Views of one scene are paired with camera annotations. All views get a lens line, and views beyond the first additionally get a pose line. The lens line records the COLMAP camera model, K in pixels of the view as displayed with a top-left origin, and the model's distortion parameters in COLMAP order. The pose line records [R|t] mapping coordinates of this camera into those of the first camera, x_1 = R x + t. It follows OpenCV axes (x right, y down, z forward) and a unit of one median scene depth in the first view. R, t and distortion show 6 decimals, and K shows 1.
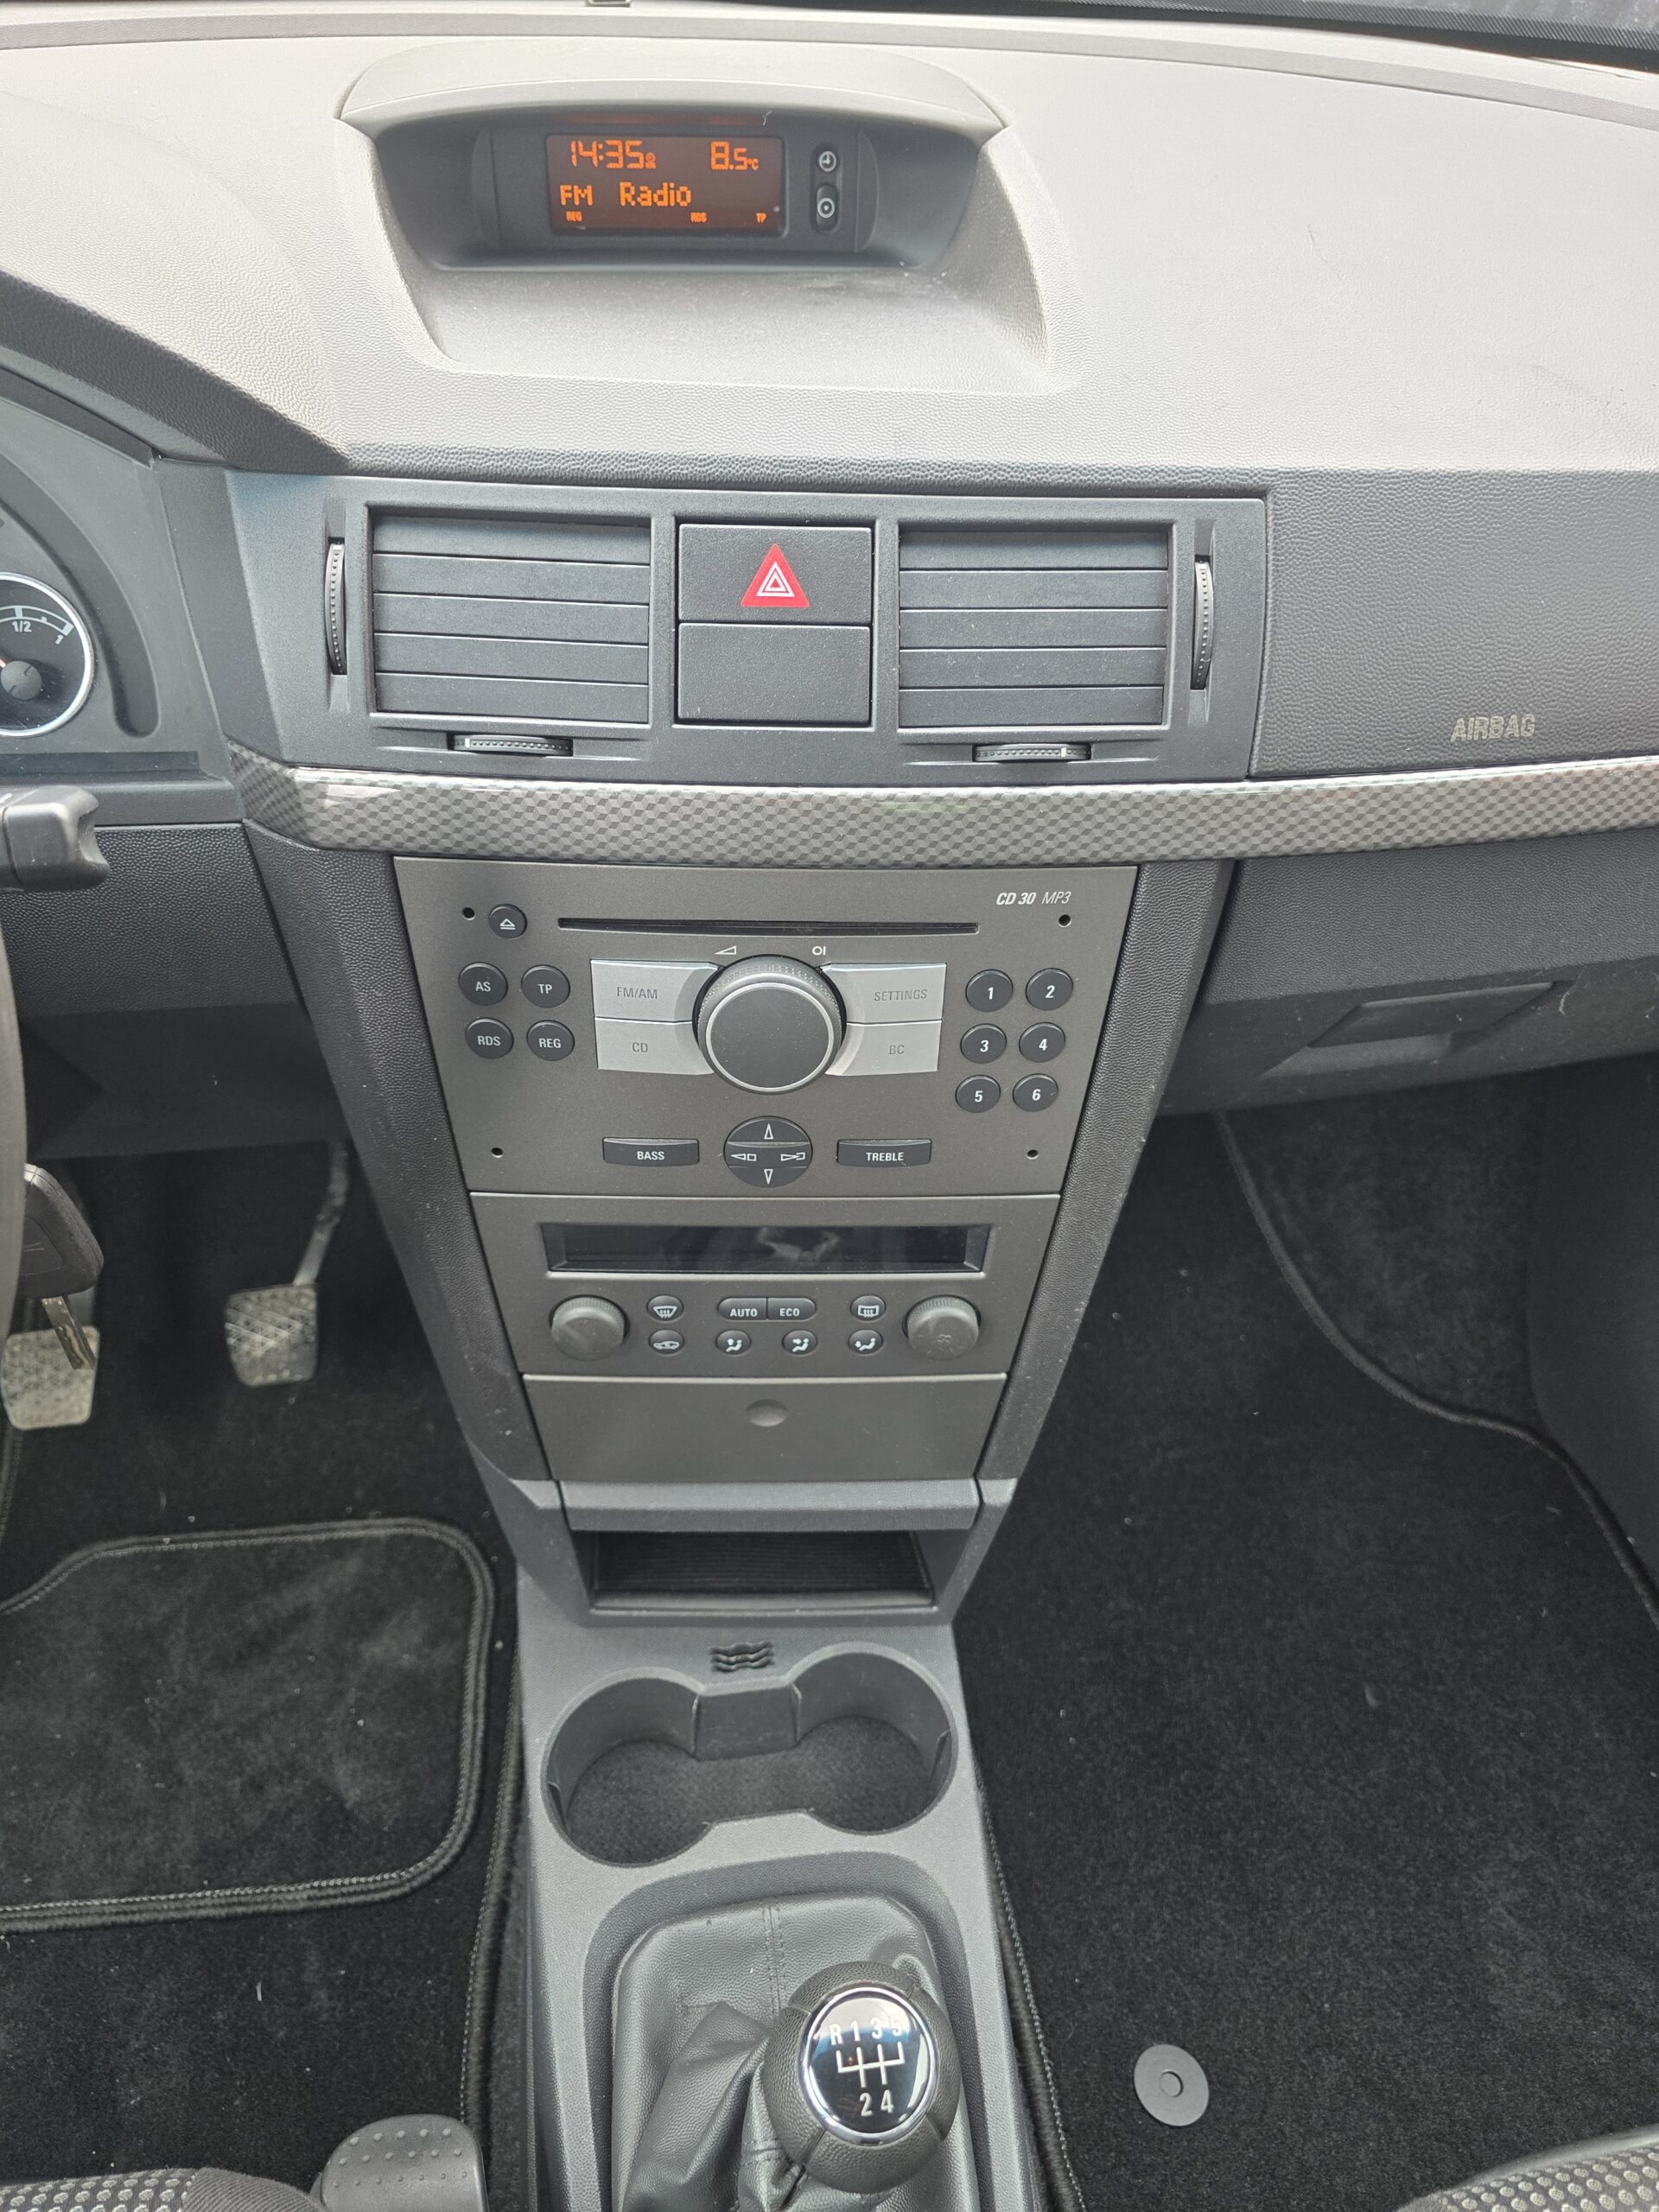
lens RADIAL K [[1528.4, 0, 826.6], [0, 1528.4, 1122.7], [0, 0, 1]] dist [0.034018, -0.051517]
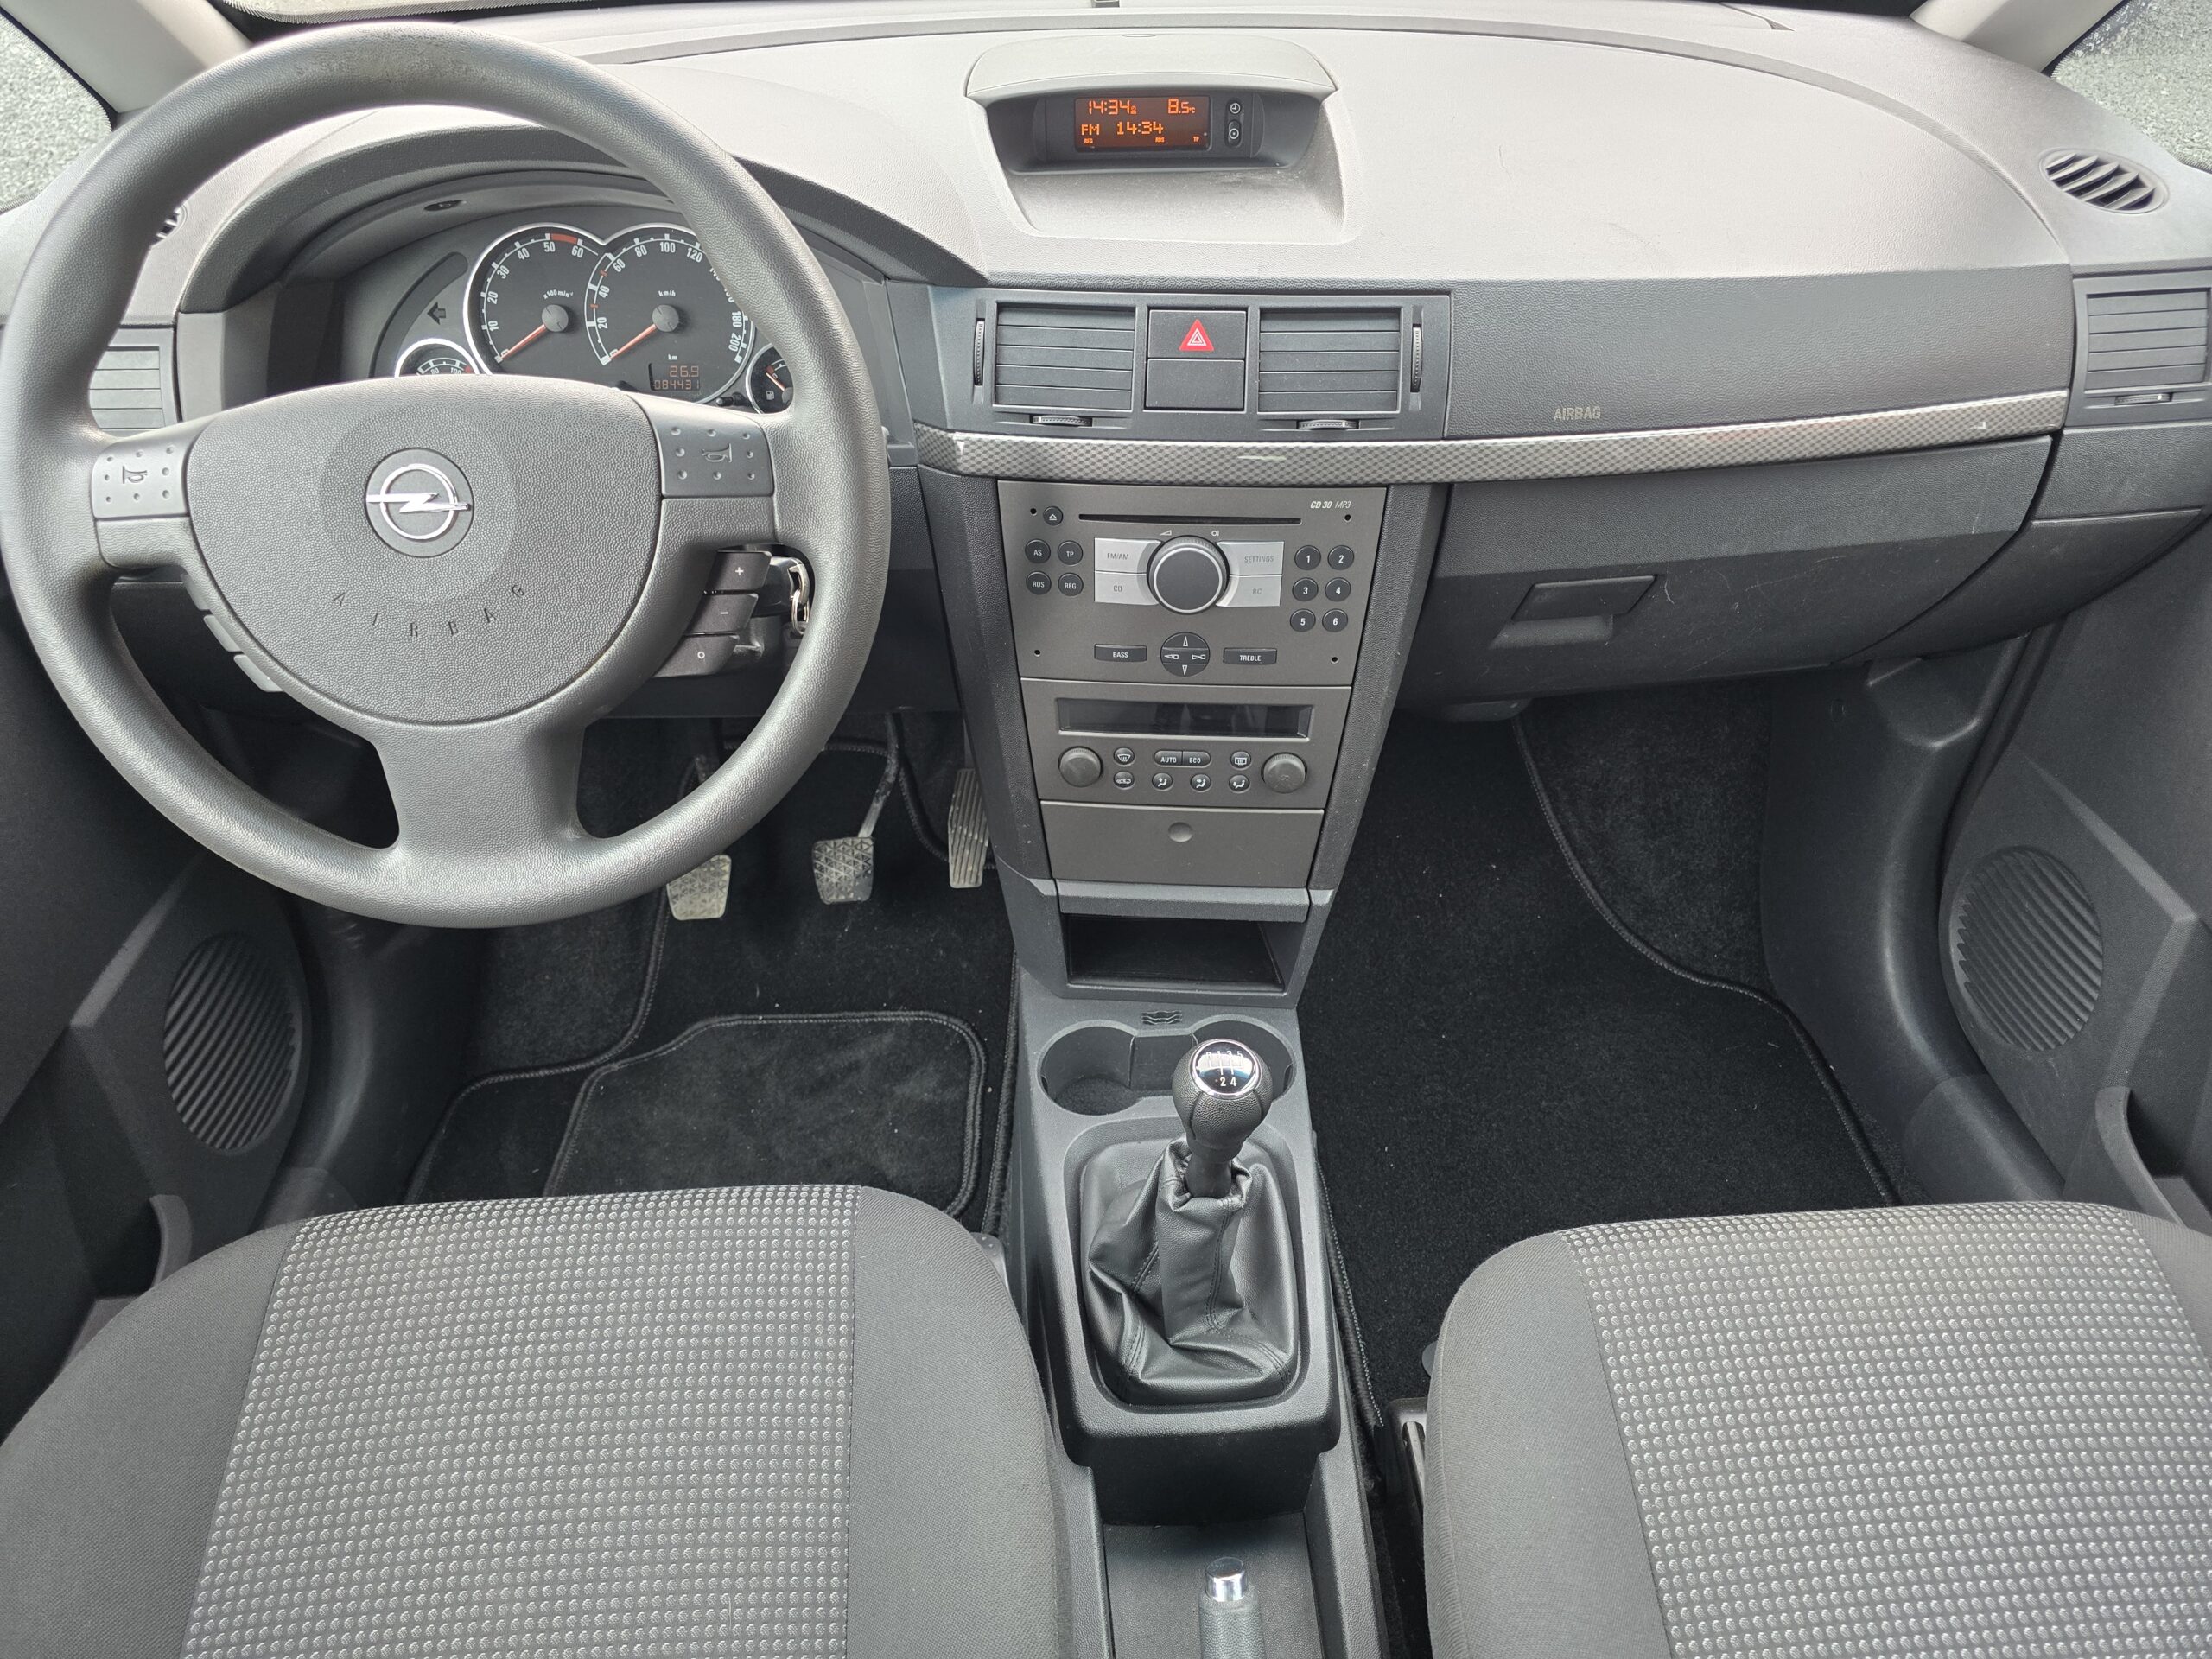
lens RADIAL K [[1496.2, 0, 1117.3], [0, 1496.2, 819.3], [0, 0, 1]] dist [0.050867, -0.043704]
pose [[0.995993, 0.022609, -0.086528, 0.034581], [-0.027881, 0.997796, -0.060211, 0.289715], [0.084976, 0.062383, 0.994428, -0.674998]]
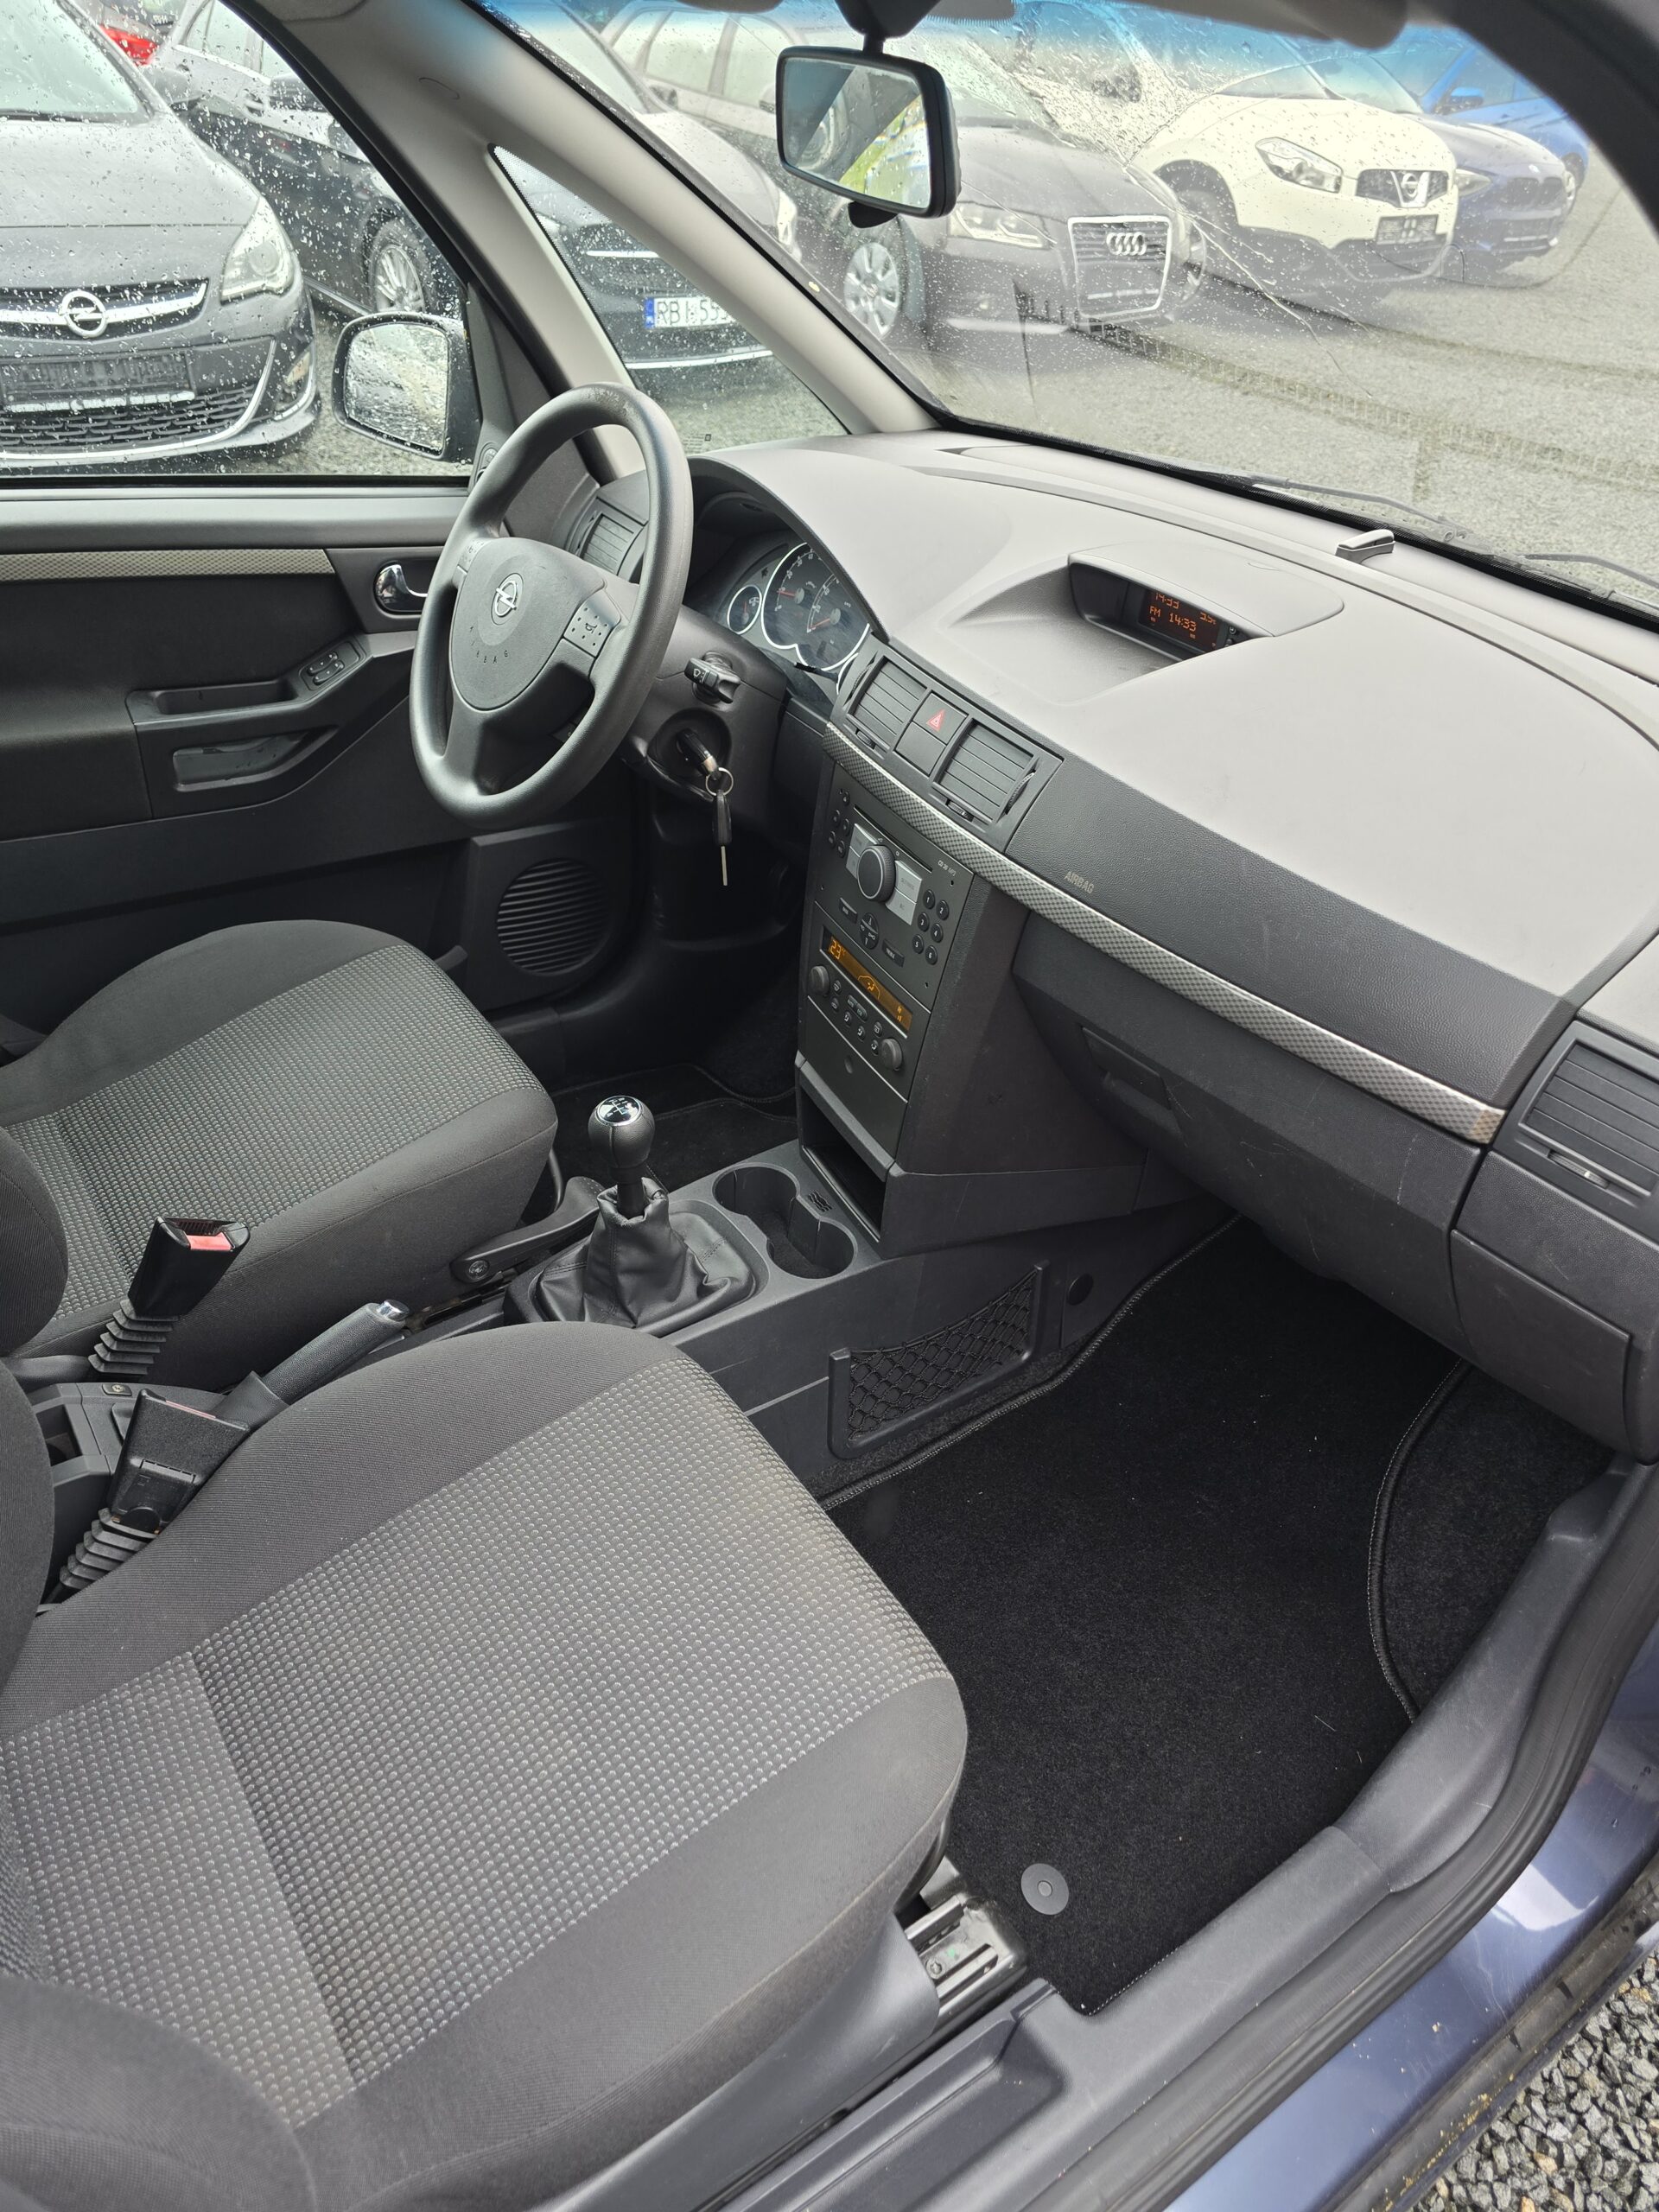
lens RADIAL K [[1496.2, 0, 821.4], [0, 1496.2, 1099.6], [0, 0, 1]] dist [0.050867, -0.043704]
pose [[0.438232, 0.512285, -0.738591, 1.676602], [-0.633828, 0.758751, 0.150196, -0.079816], [0.637350, 0.402319, 0.657210, -0.487311]]
